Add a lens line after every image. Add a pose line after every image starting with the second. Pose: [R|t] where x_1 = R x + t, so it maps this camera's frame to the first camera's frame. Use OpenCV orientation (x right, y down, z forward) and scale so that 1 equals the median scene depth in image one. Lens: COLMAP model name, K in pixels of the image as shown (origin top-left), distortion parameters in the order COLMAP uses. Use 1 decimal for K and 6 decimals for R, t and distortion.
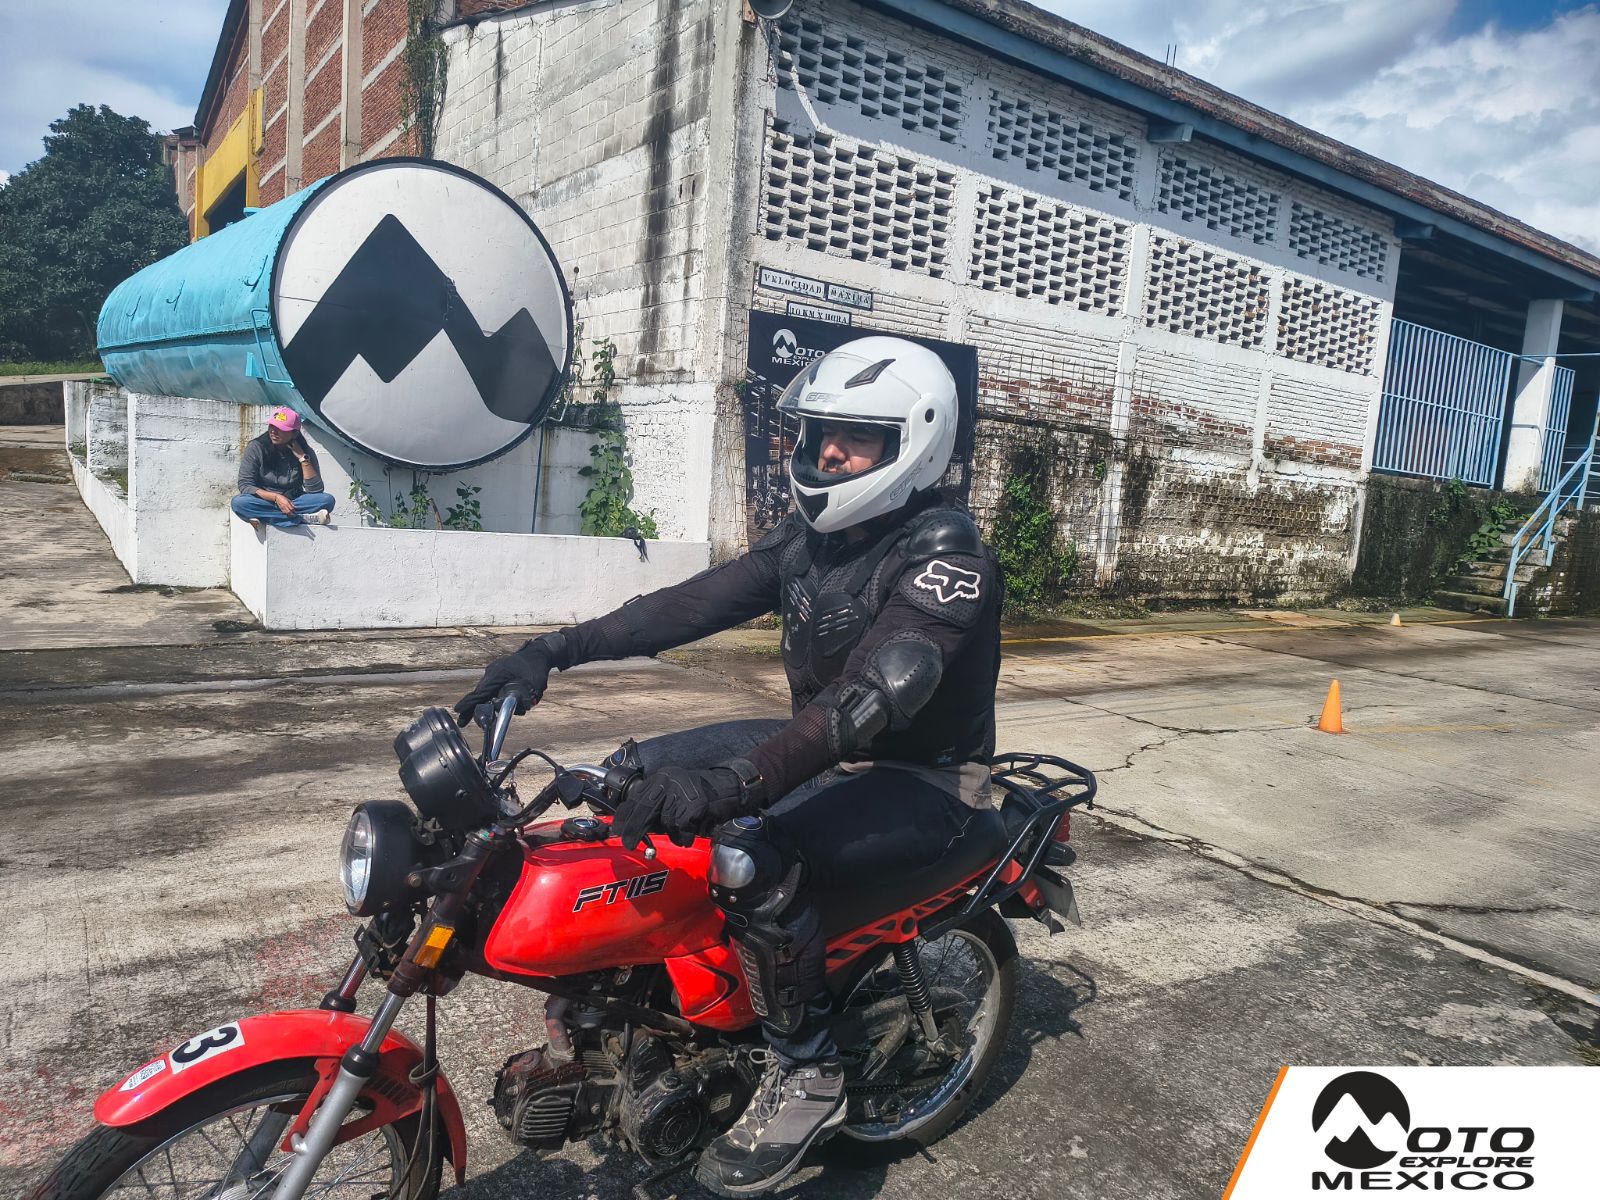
lens RADIAL K [[1102.3, 0, 771.6], [0, 1102.3, 597.8], [0, 0, 1]] dist [0.059058, -0.059467]
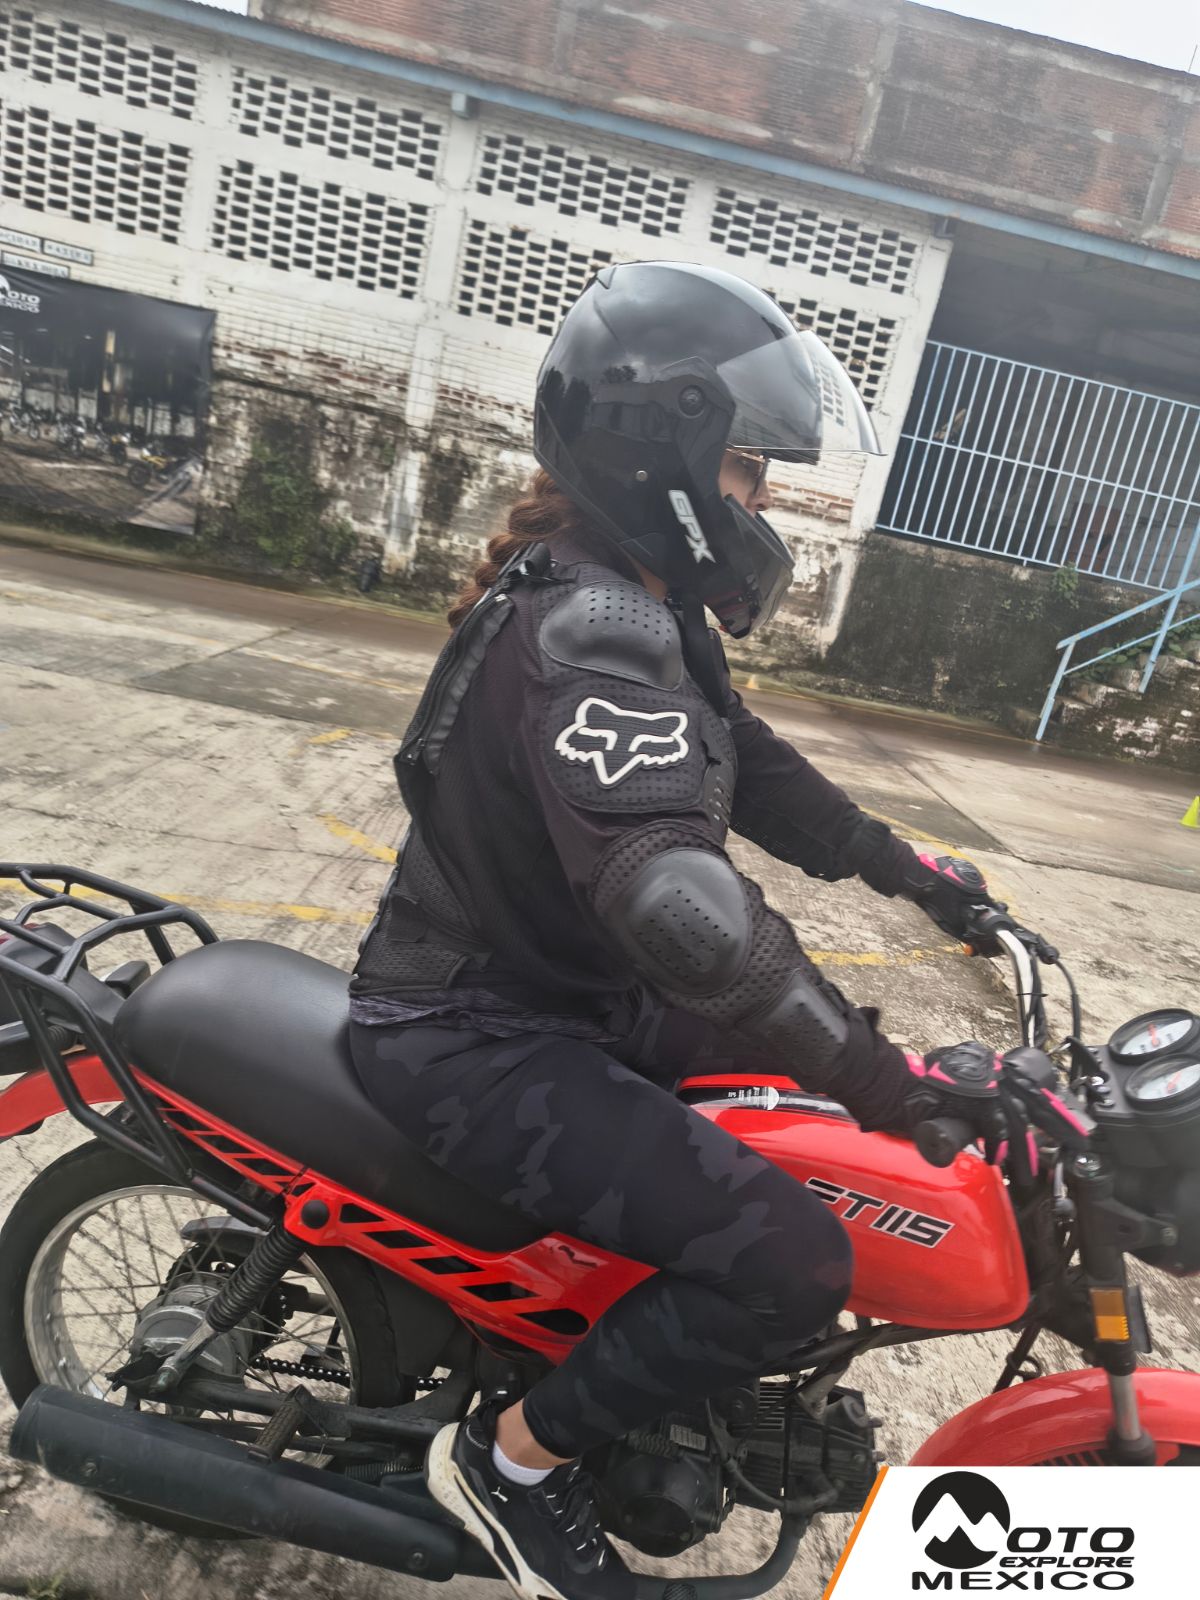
lens RADIAL K [[1102.3, 0, 645.7], [0, 1102.3, 794.7], [0, 0, 1]] dist [0.059058, -0.059467]
pose [[0.825948, 0.226873, -0.516079, 1.158435], [-0.203852, 0.973695, 0.101795, 0.040578], [0.525598, 0.021126, 0.850470, 0.271663]]
